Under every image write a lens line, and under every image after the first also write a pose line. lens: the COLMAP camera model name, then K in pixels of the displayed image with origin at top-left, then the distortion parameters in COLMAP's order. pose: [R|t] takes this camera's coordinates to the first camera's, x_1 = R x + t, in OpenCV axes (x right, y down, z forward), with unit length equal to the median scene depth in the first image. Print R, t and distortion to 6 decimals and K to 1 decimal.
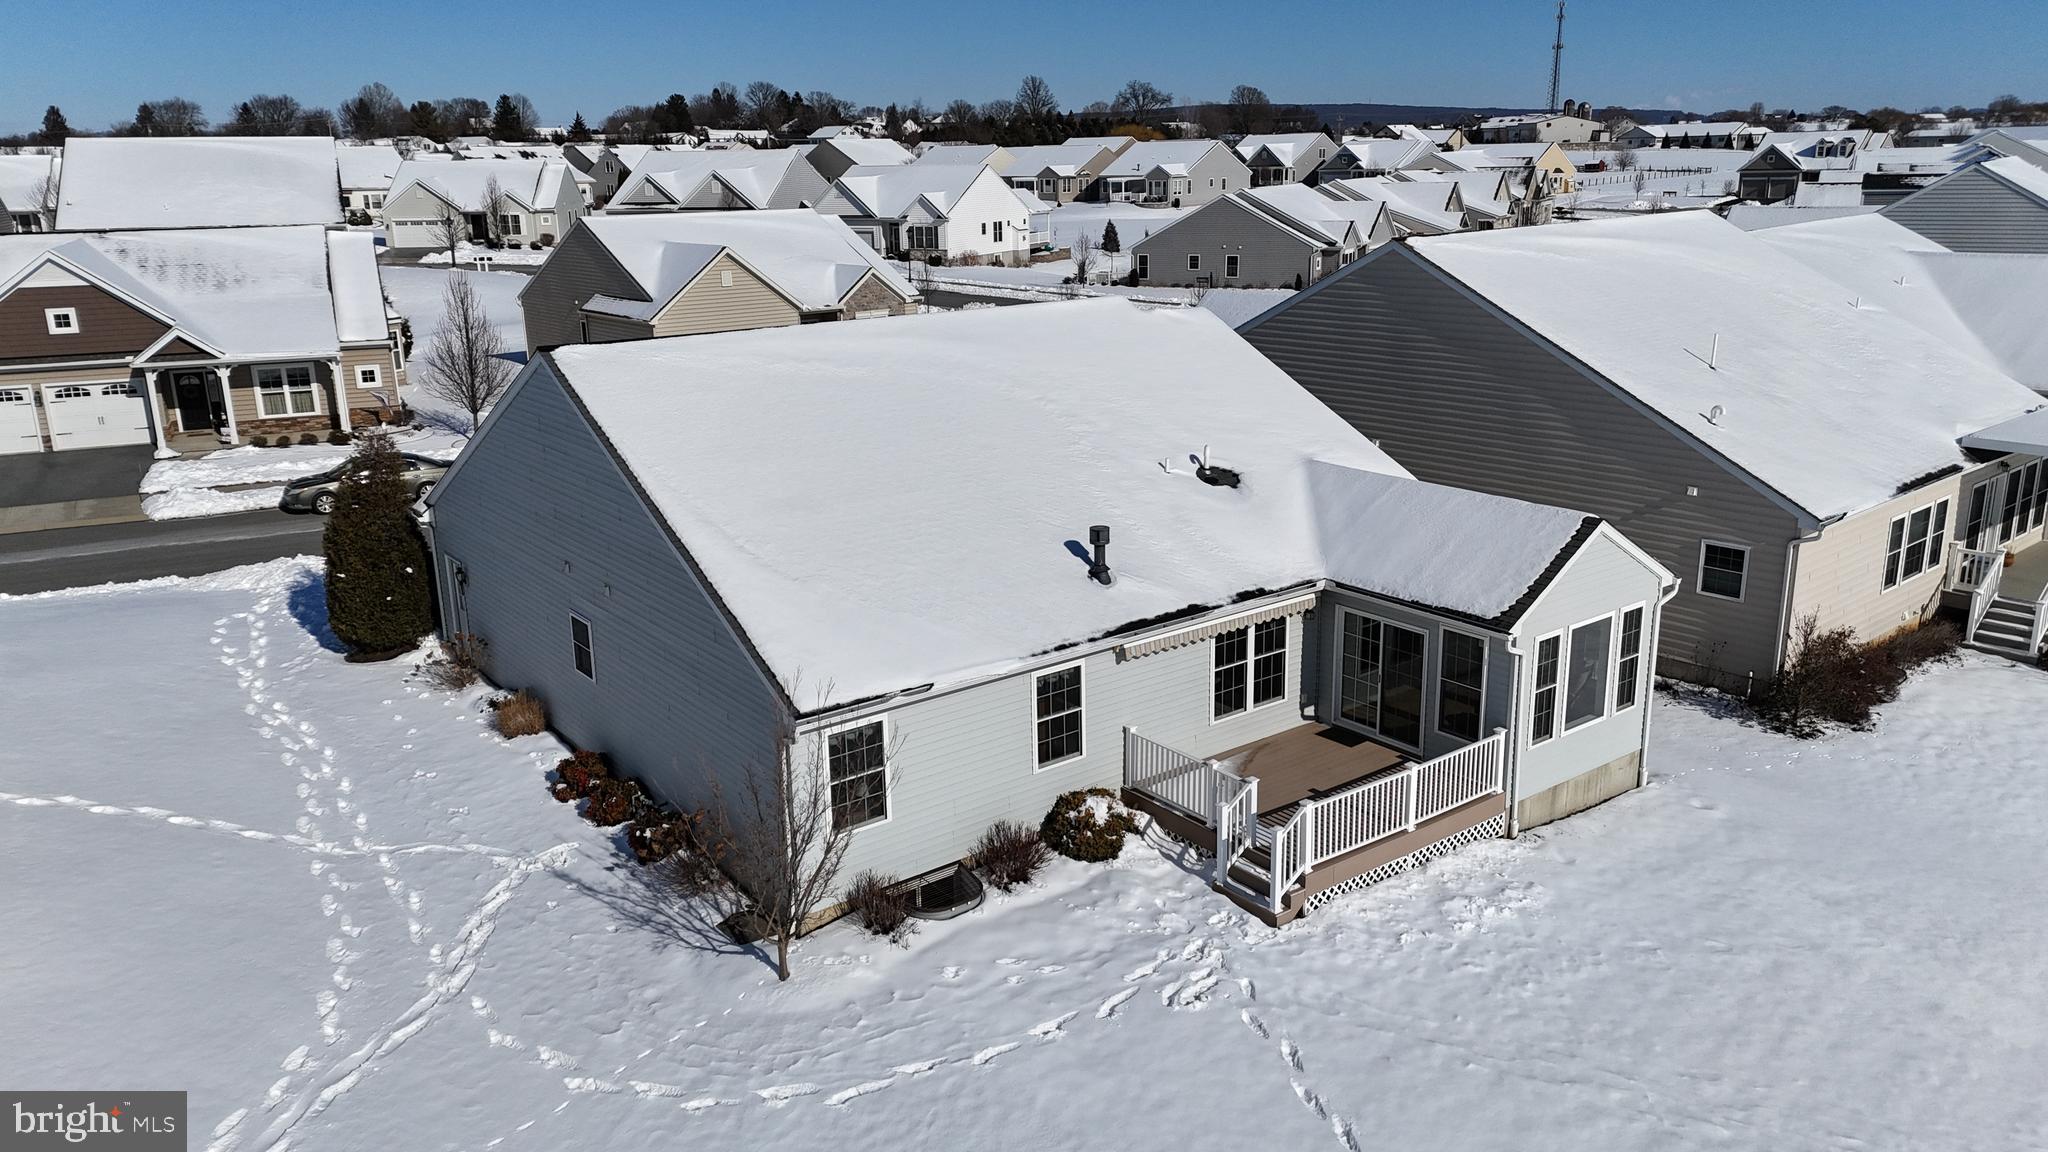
lens RADIAL K [[1478.4, 0, 1024.0], [0, 1478.4, 576.0], [0, 0, 1]] dist [0.113898, -0.131334]
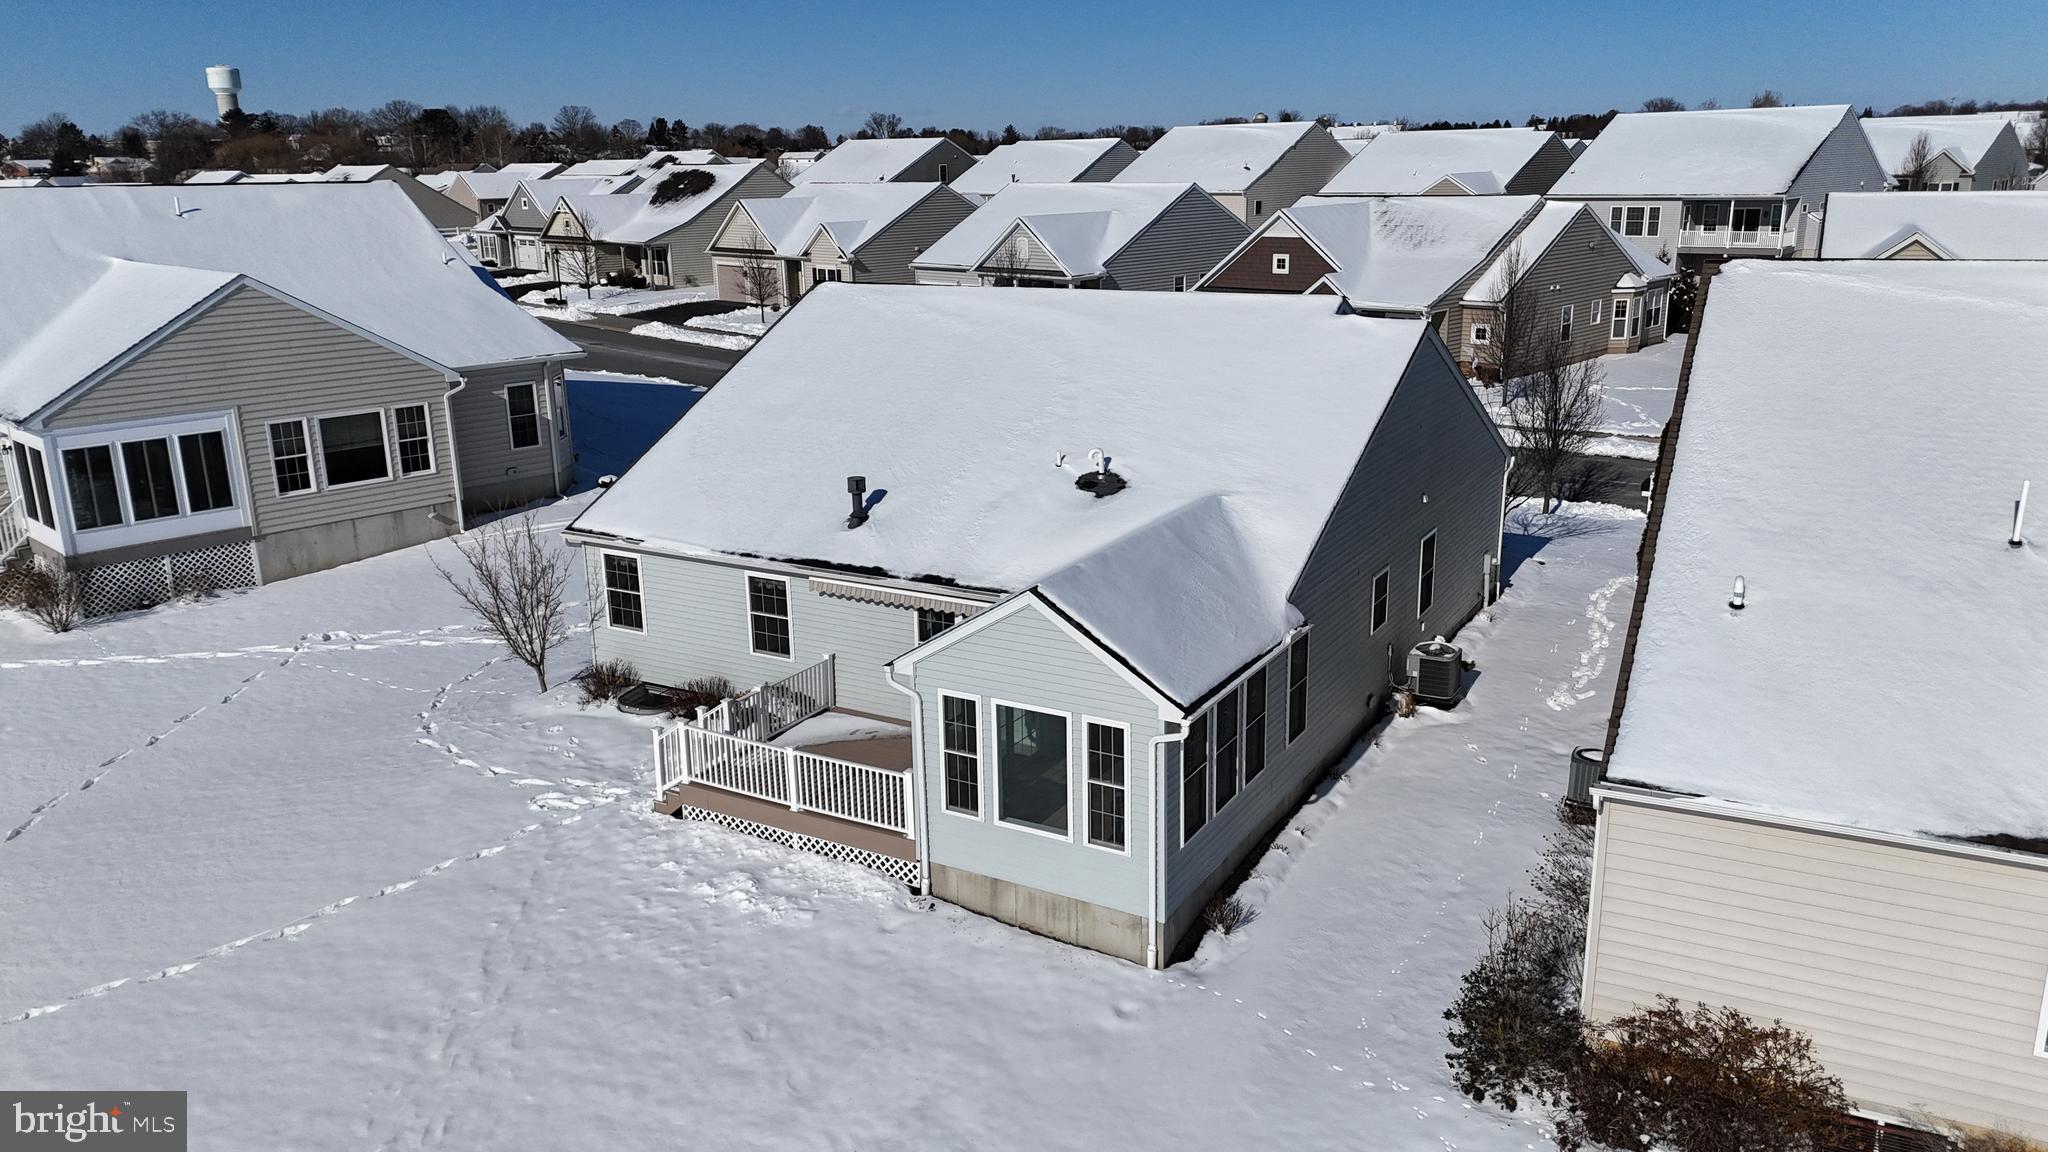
lens RADIAL K [[1478.4, 0, 1024.0], [0, 1478.4, 576.0], [0, 0, 1]] dist [0.113898, -0.131334]
pose [[0.384437, 0.260440, -0.885652, 1.124126], [-0.239569, 0.954657, 0.176741, -0.192428], [0.891524, 0.144229, 0.429399, 0.645944]]
